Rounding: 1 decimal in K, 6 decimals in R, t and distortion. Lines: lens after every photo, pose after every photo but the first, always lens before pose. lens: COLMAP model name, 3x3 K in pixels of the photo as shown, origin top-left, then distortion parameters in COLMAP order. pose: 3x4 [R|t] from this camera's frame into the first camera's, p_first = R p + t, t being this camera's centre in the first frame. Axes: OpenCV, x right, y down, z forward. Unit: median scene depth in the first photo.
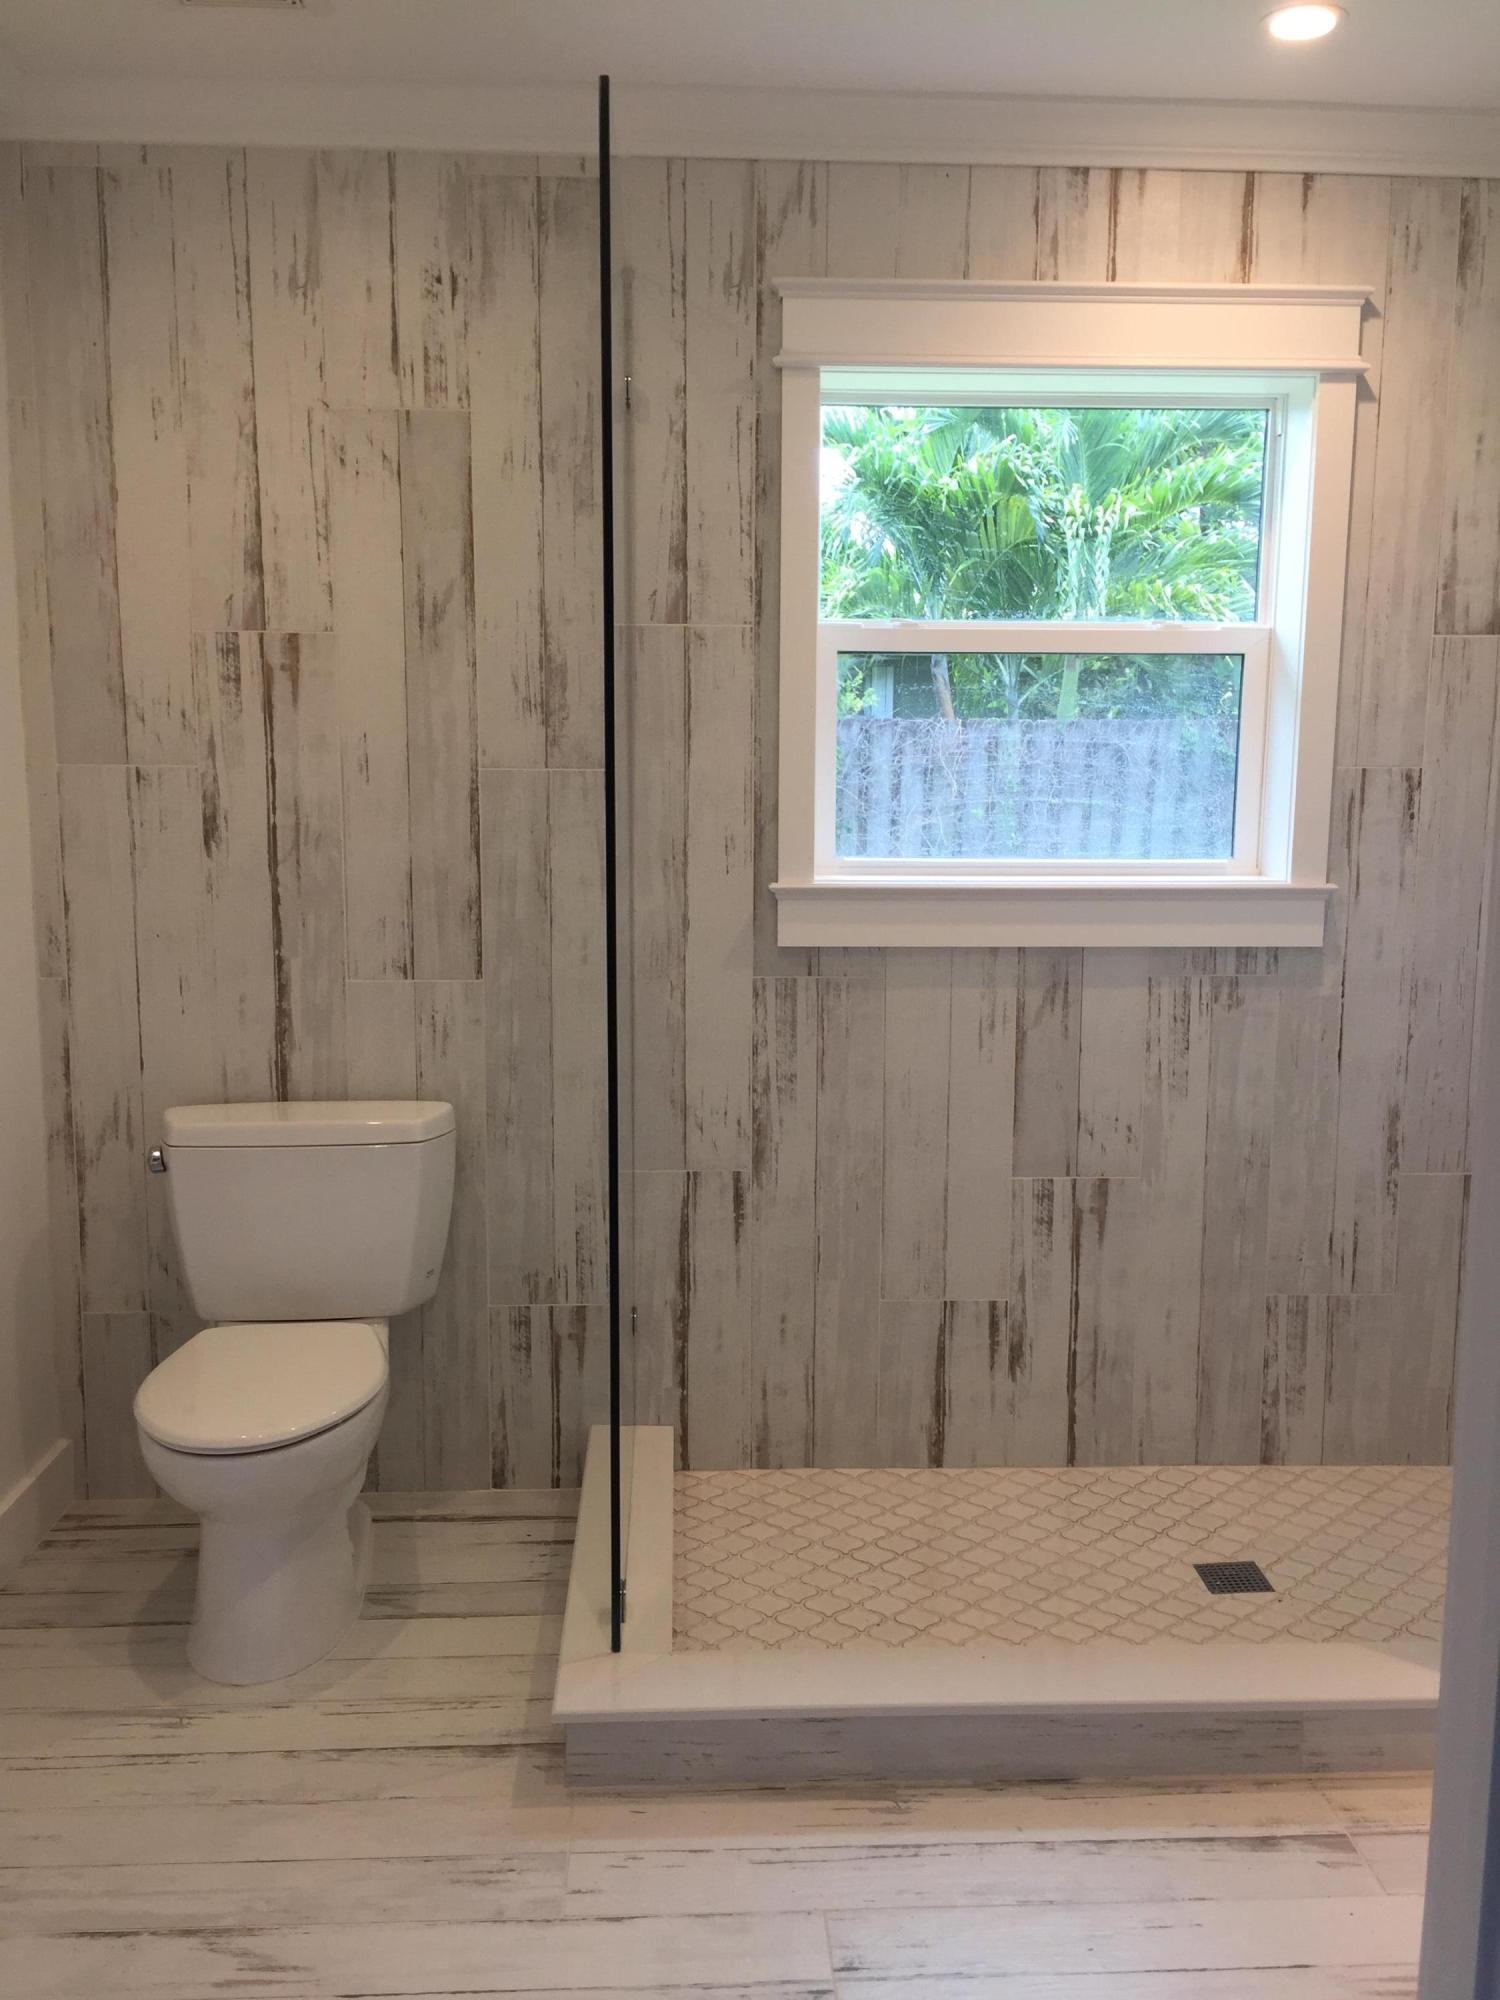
lens RADIAL K [[1683.9, 0, 722.2], [0, 1683.9, 1004.5], [0, 0, 1]] dist [0.085510, -0.112977]
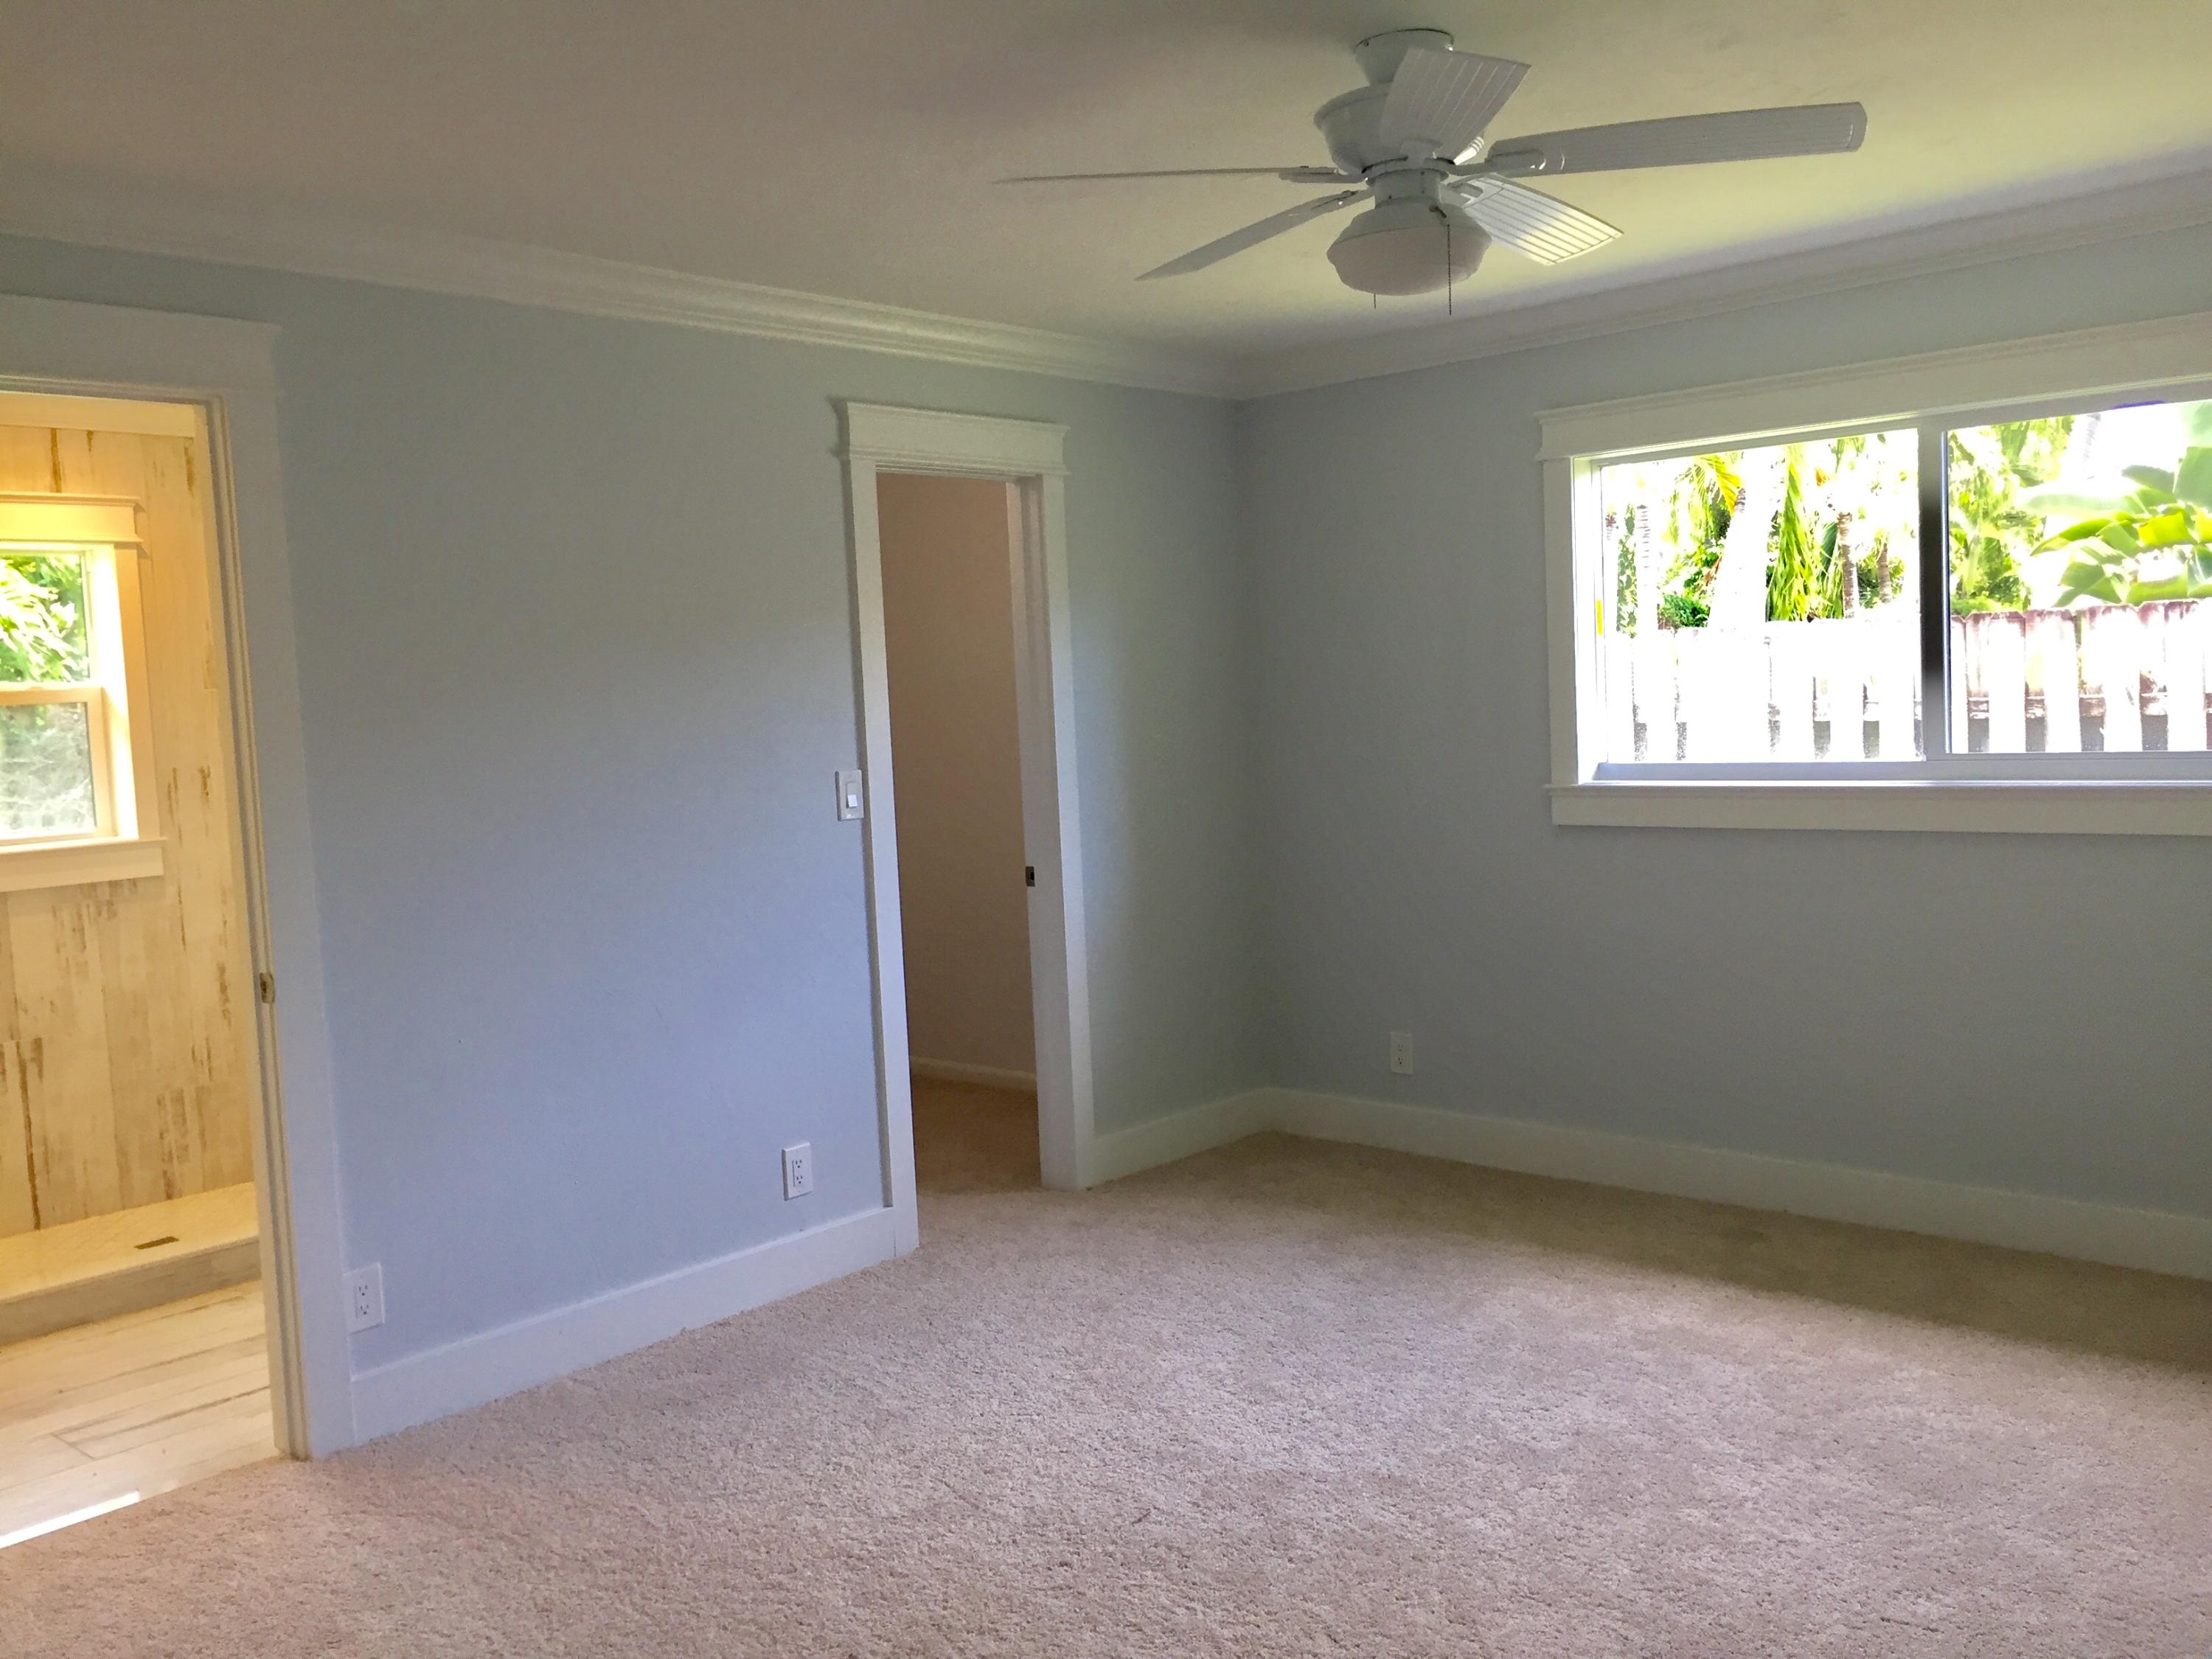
lens RADIAL K [[1862.4, 0, 1106.0], [0, 1862.4, 829.5], [0, 0, 1]] dist [0.085510, -0.112977]
pose [[0.676395, -0.094726, 0.730422, -0.360686], [0.141319, 0.989961, -0.002482, 0.055819], [-0.722854, 0.104901, 0.682992, -0.913002]]
